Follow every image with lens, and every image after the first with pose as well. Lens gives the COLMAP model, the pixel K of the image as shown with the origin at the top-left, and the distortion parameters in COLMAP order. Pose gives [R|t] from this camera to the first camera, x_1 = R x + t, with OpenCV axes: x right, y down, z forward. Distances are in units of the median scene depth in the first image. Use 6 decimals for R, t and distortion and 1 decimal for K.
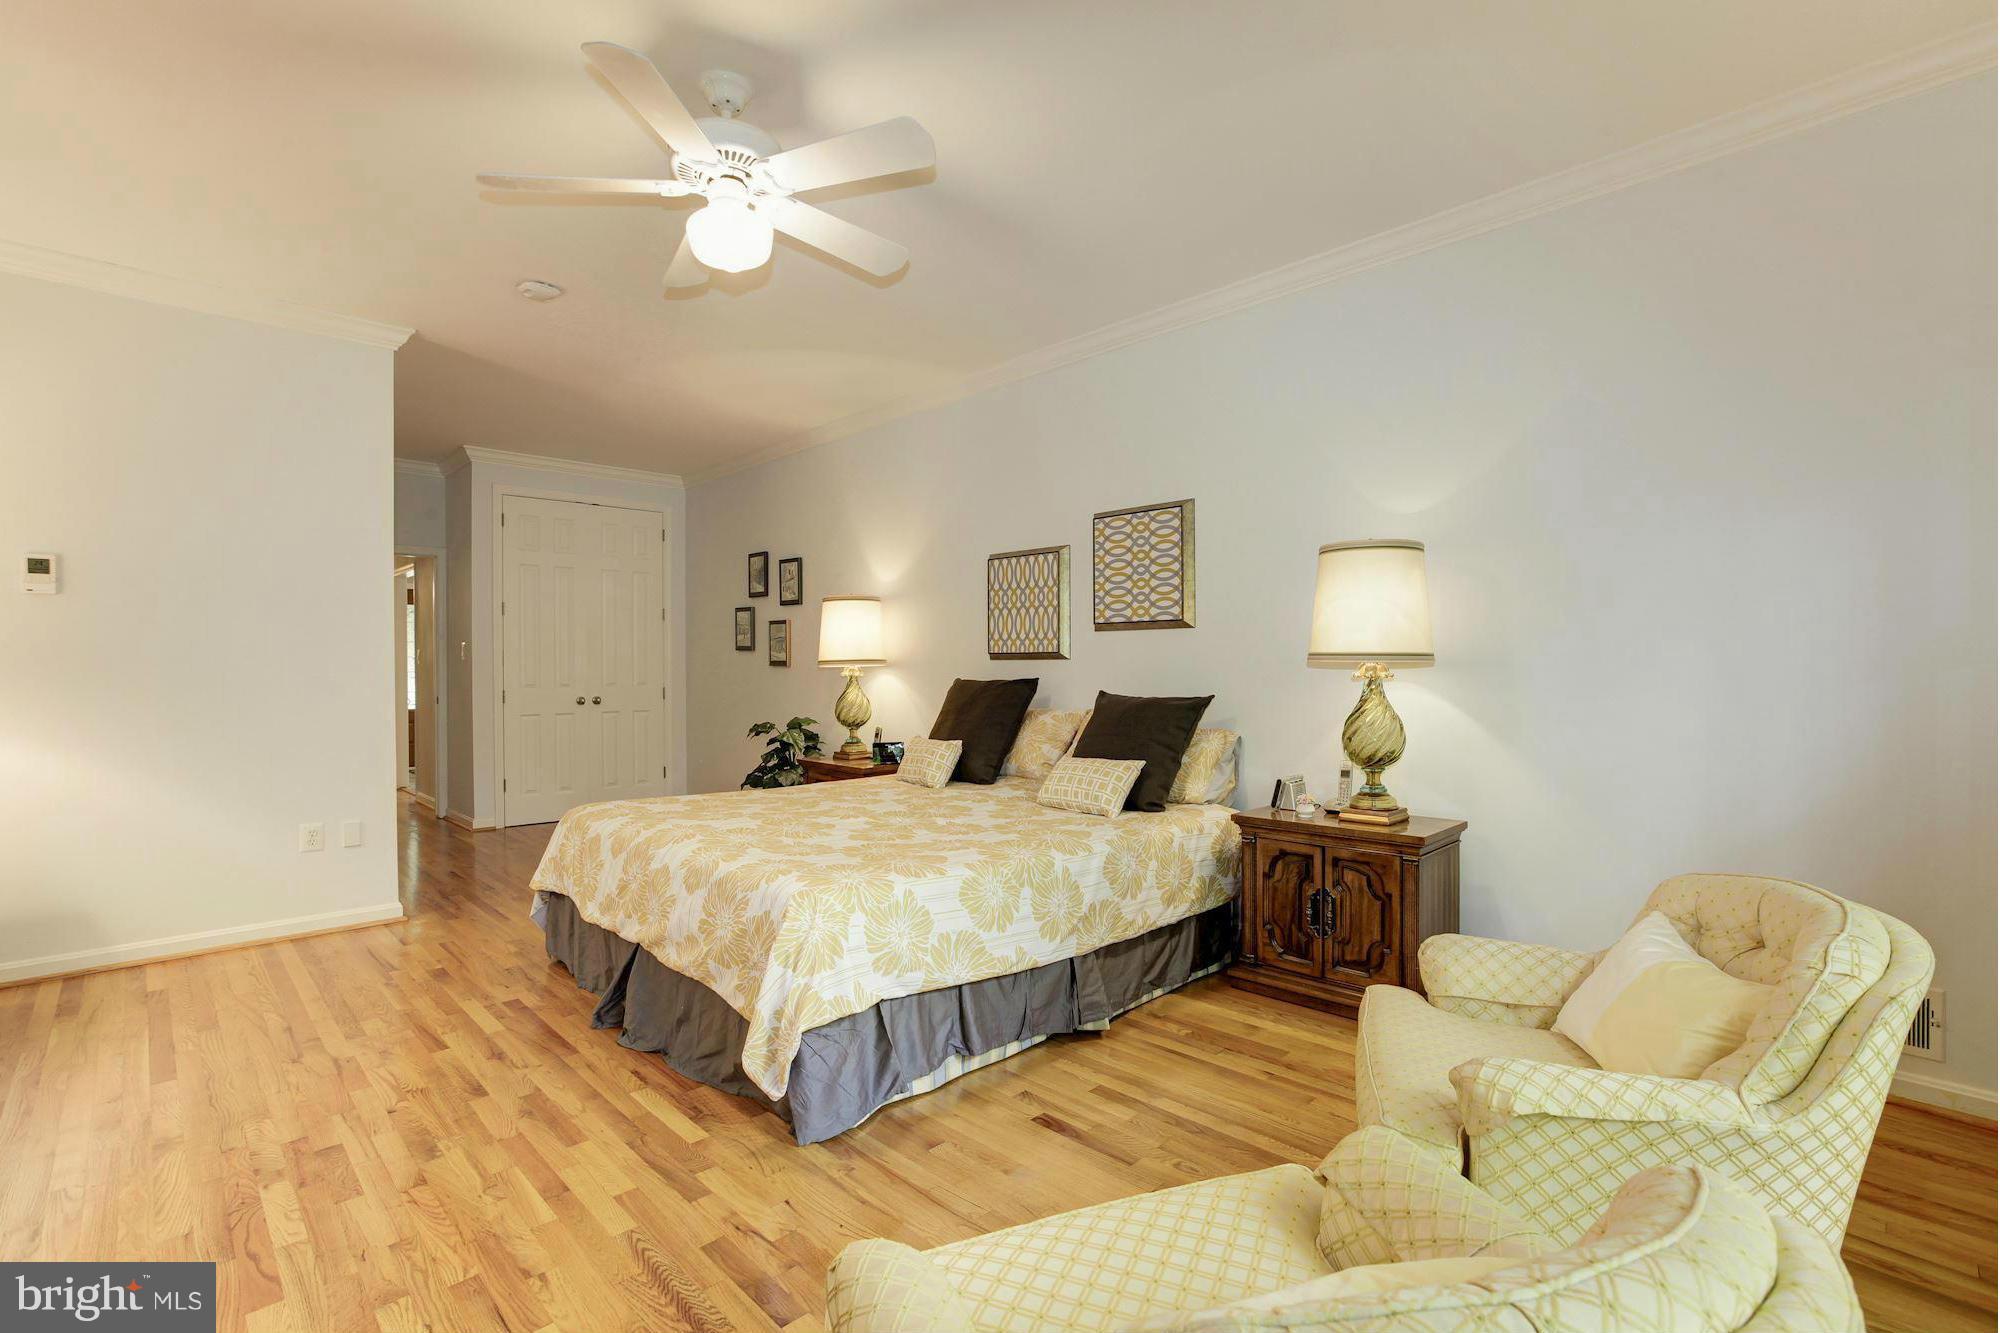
lens RADIAL K [[914.1, 0, 988.4], [0, 914.1, 670.6], [0, 0, 1]] dist [-0.046060, -0.000146]
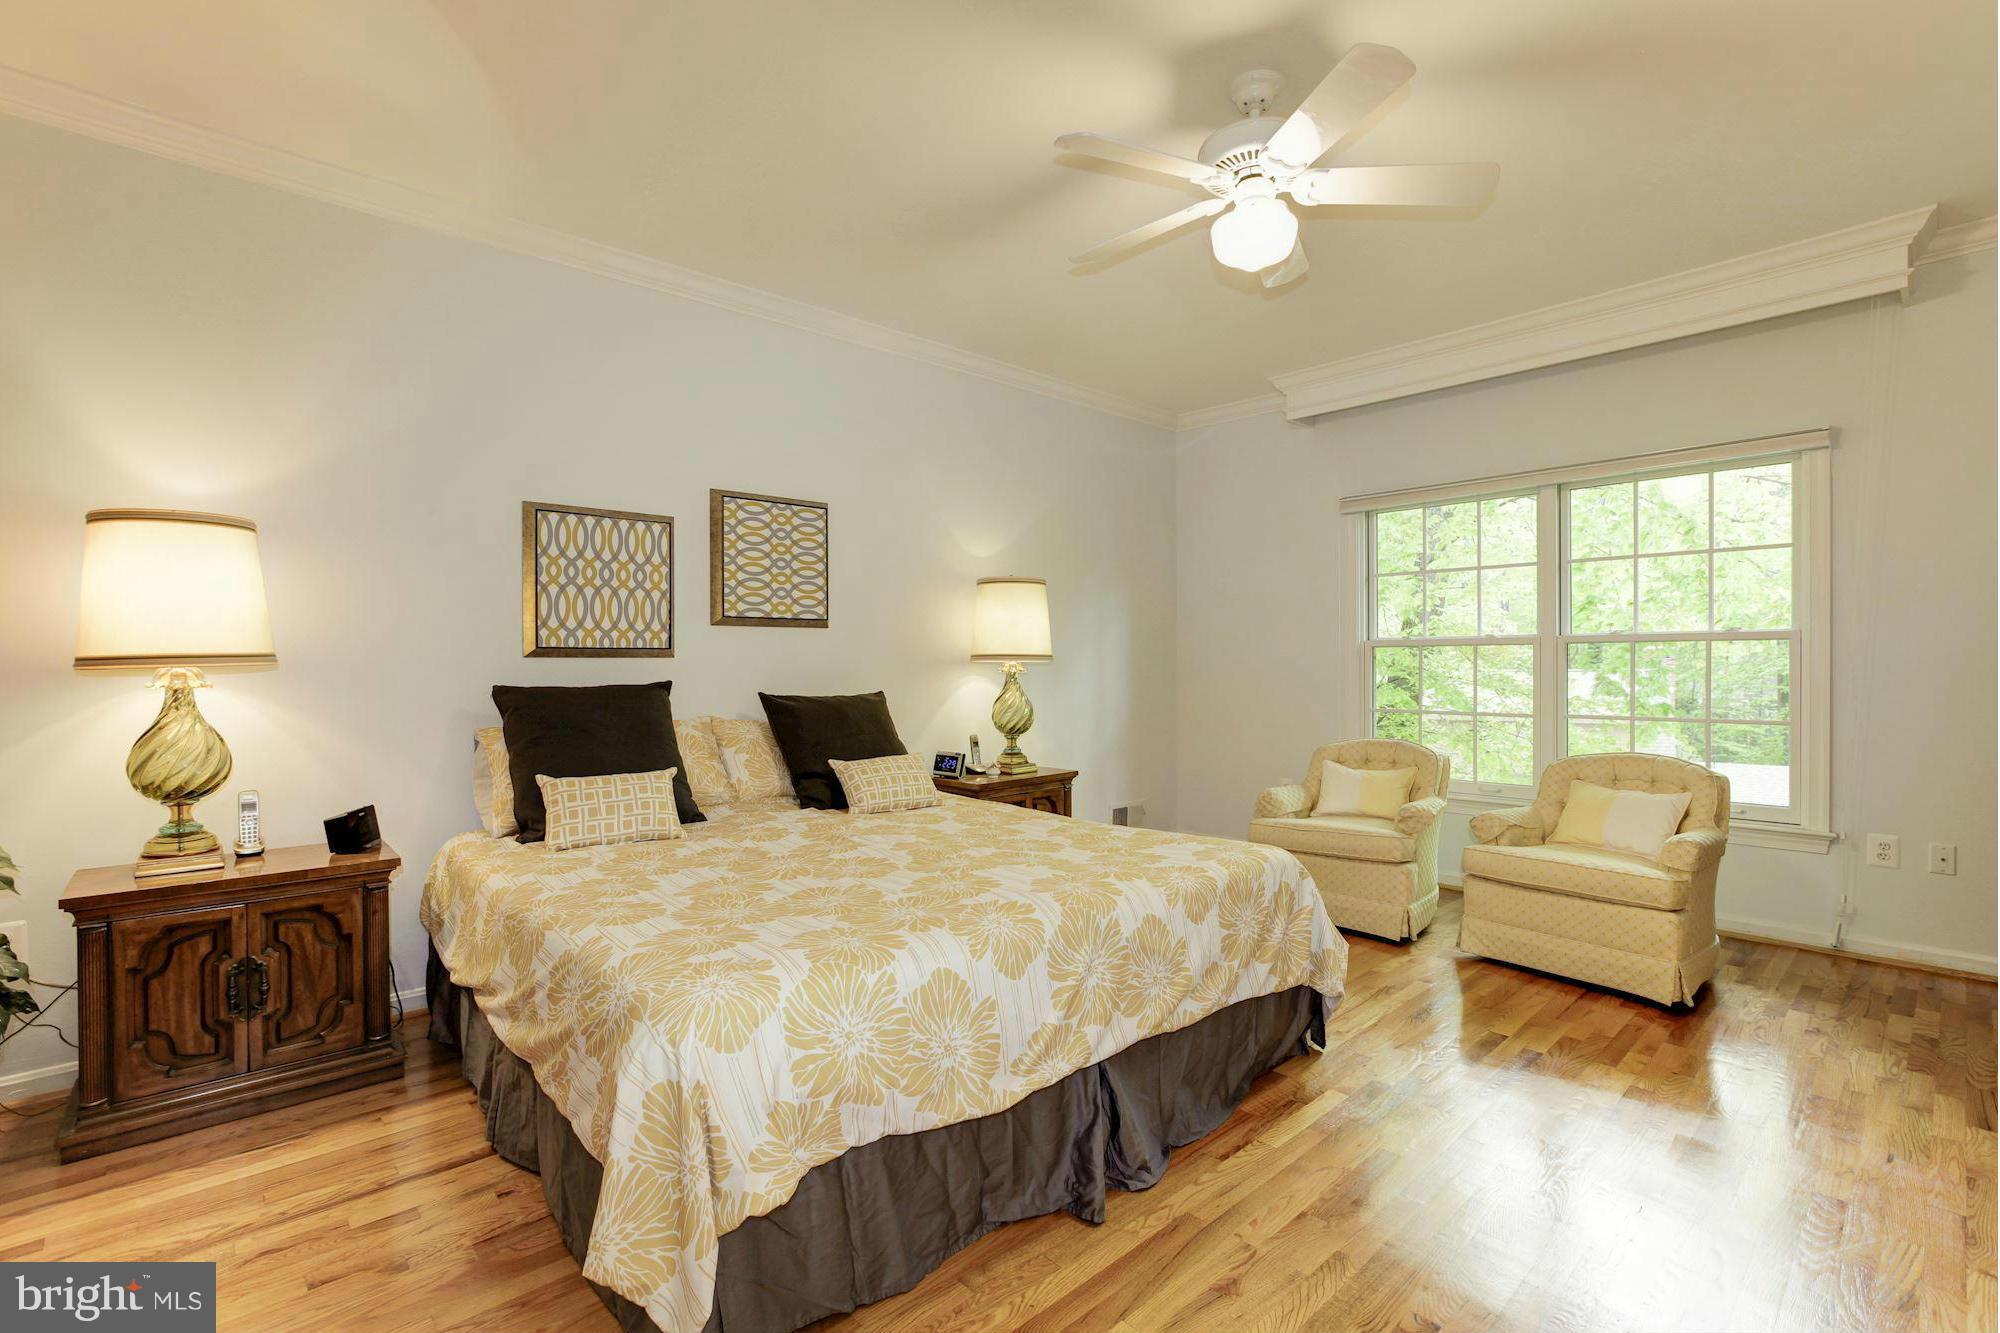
lens RADIAL K [[914.1, 0, 988.4], [0, 914.1, 670.6], [0, 0, 1]] dist [-0.046060, -0.000146]
pose [[0.024774, -0.006018, 0.999675, -0.743215], [0.010082, 0.999933, 0.005770, -0.002447], [-0.999642, 0.009936, 0.024833, 0.727071]]
